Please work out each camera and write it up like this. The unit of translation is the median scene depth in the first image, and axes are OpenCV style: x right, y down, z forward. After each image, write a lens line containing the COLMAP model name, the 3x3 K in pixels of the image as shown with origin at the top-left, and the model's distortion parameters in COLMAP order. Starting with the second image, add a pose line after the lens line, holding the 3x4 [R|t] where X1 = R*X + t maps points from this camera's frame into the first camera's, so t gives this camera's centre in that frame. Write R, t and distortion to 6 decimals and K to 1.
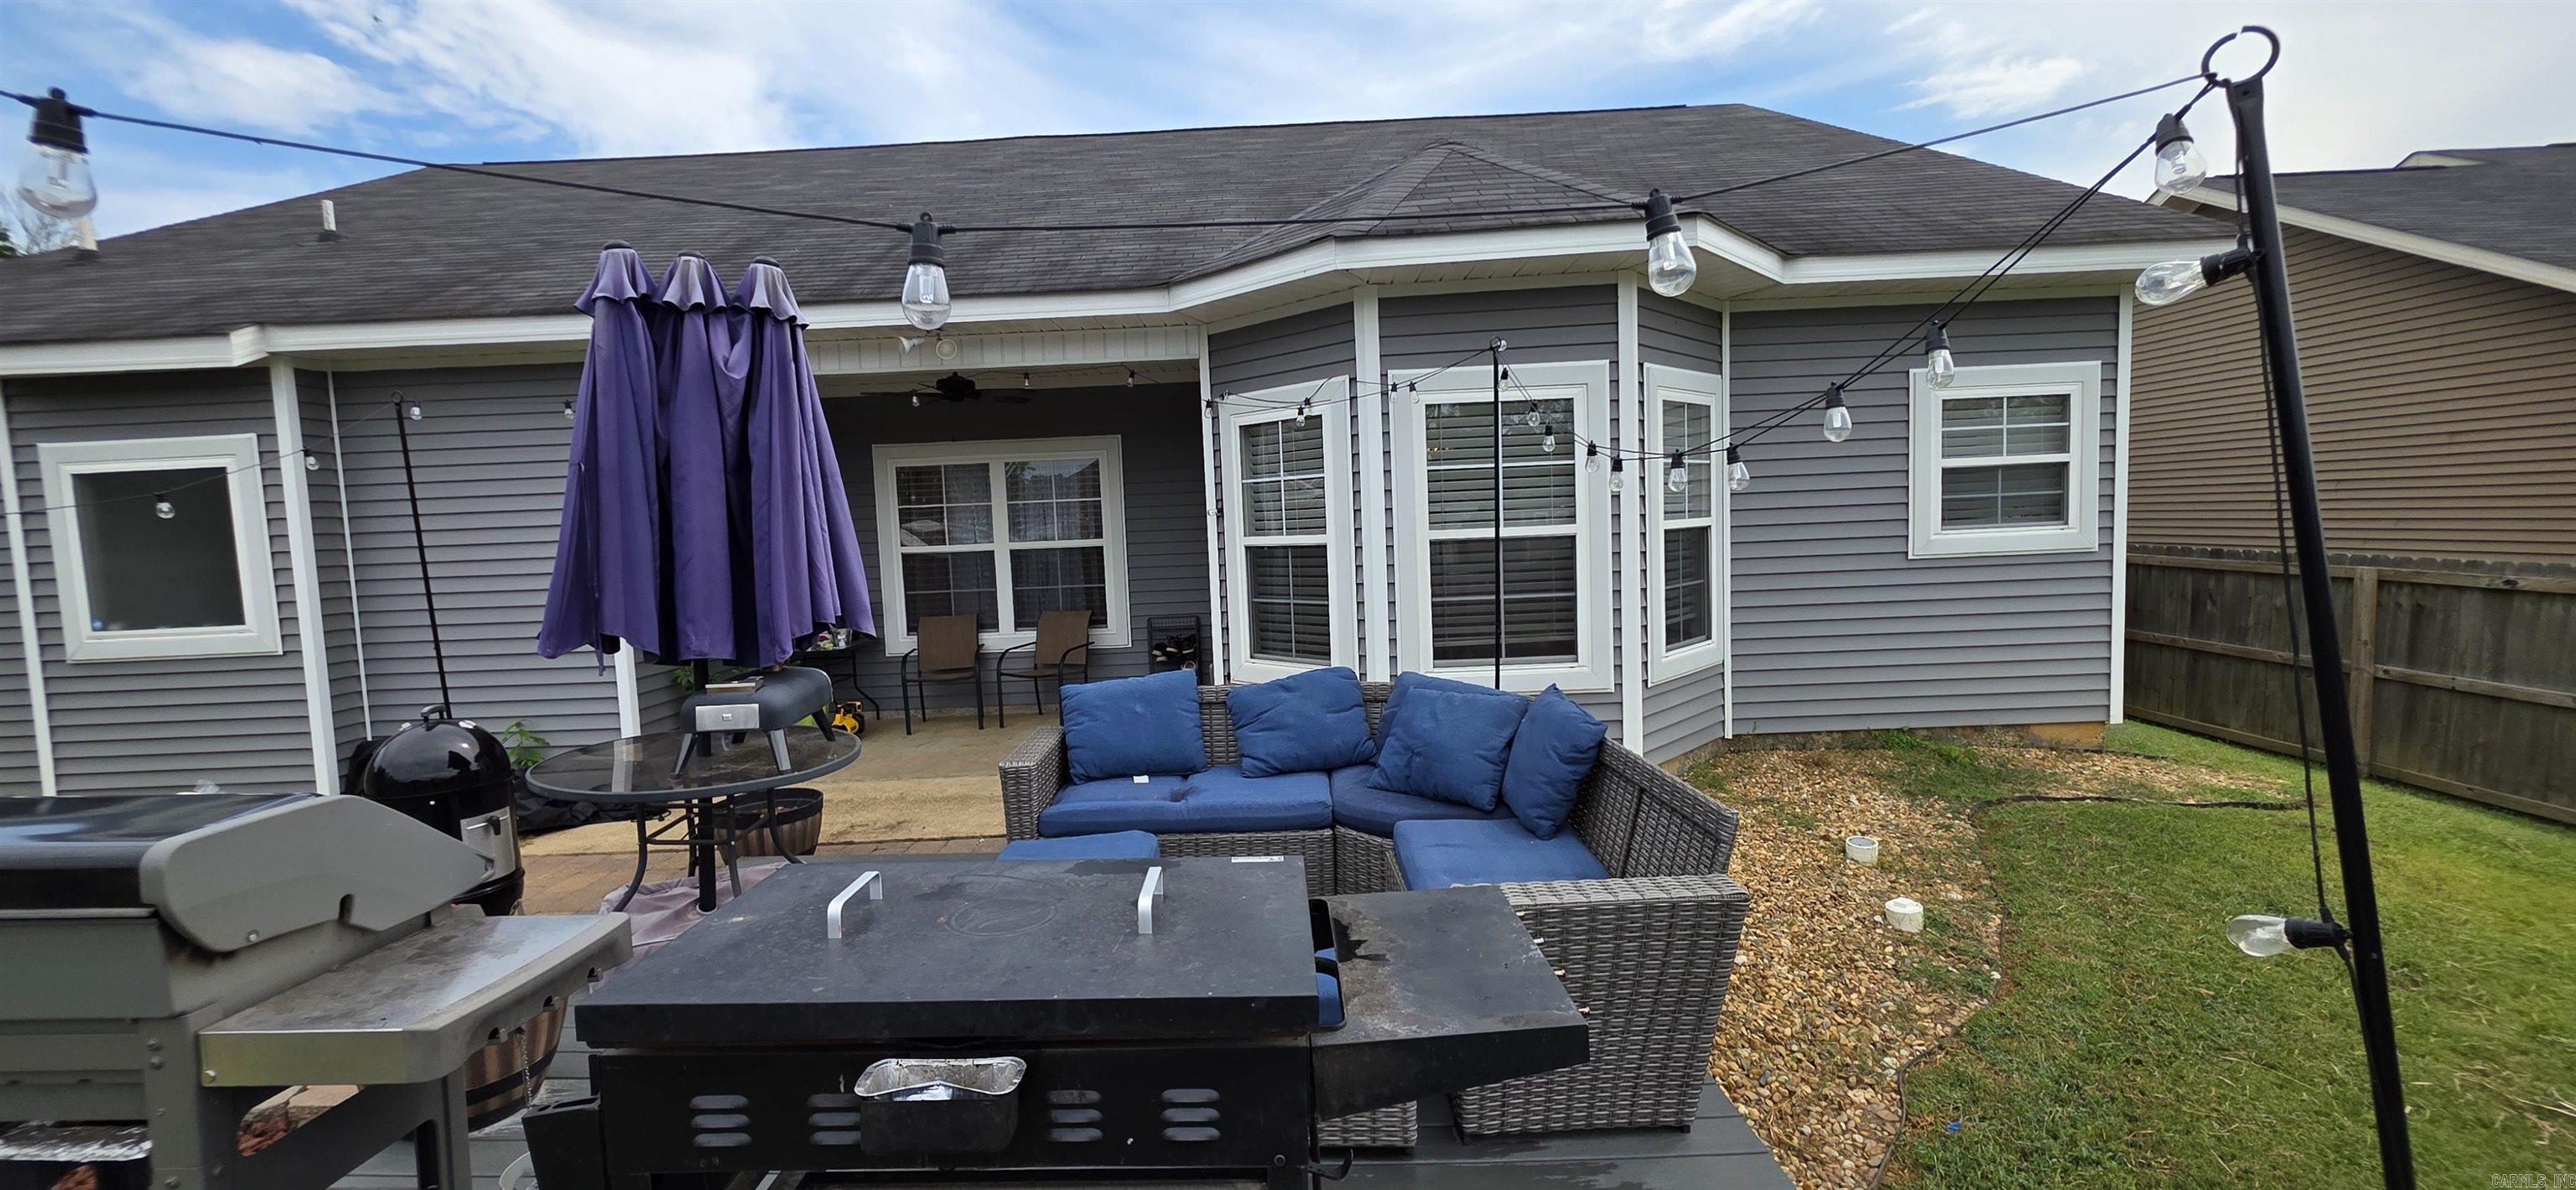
lens RADIAL K [[1033.6, 0, 1279.7], [0, 1033.6, 591.9], [0, 0, 1]] dist [-0.002246, 0.001203]
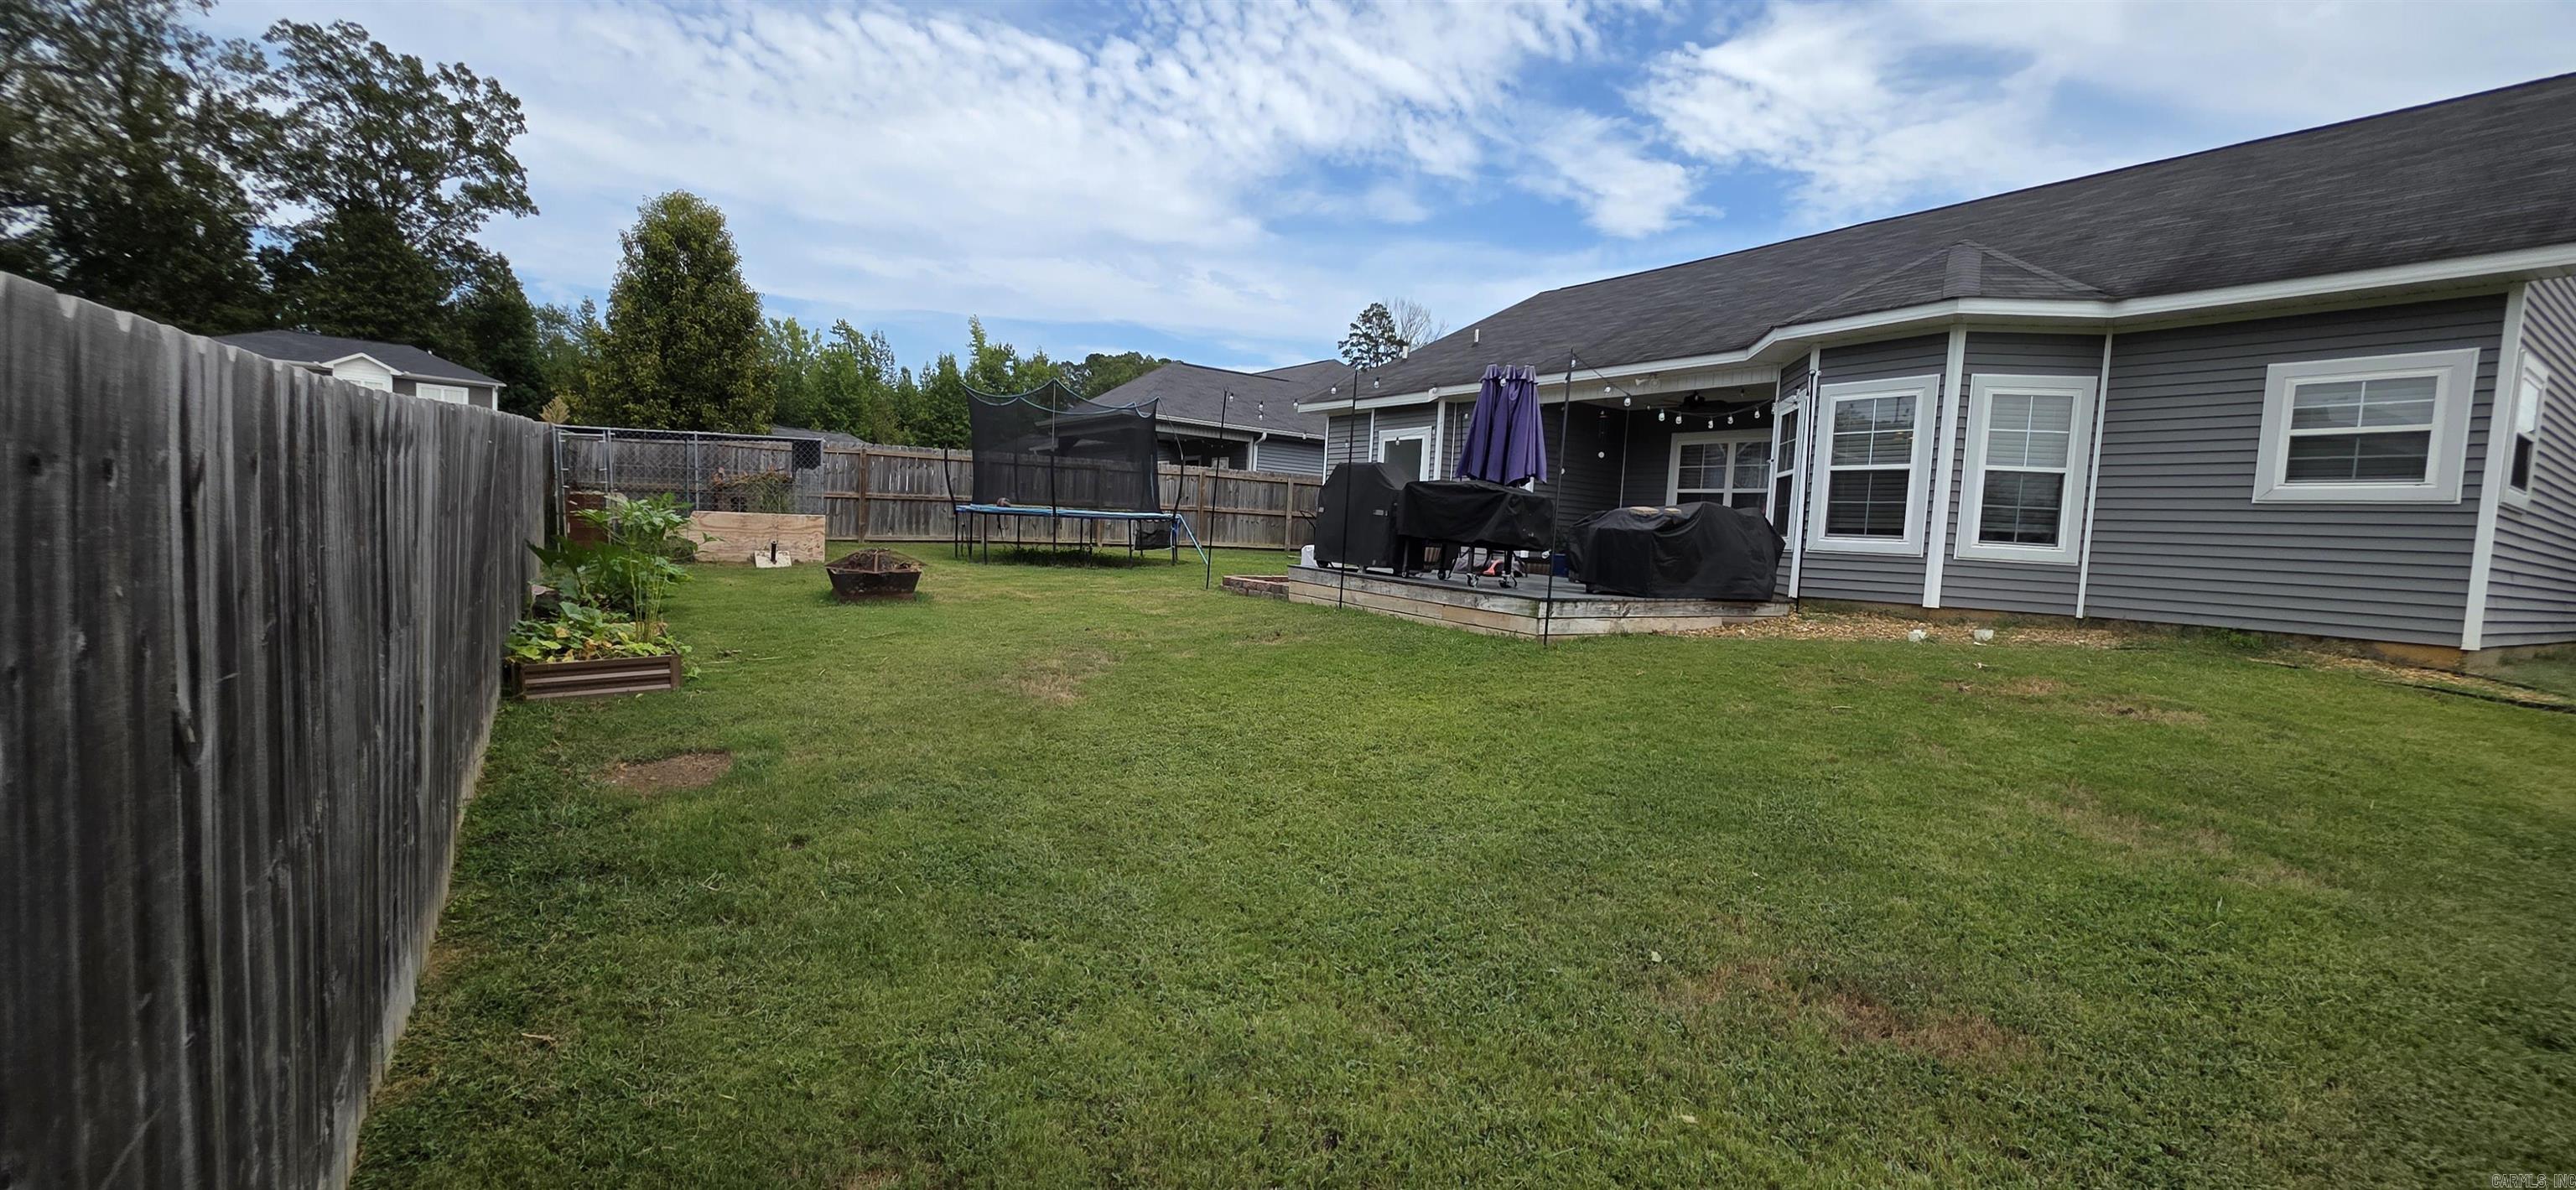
lens RADIAL K [[1033.6, 0, 1264.1], [0, 1033.6, 589.0], [0, 0, 1]] dist [-0.002246, 0.001203]
pose [[0.551053, 0.117169, -0.826203, 1.057617], [-0.129451, 0.990110, 0.054073, 0.179929], [0.824368, 0.077155, 0.560771, -0.852268]]
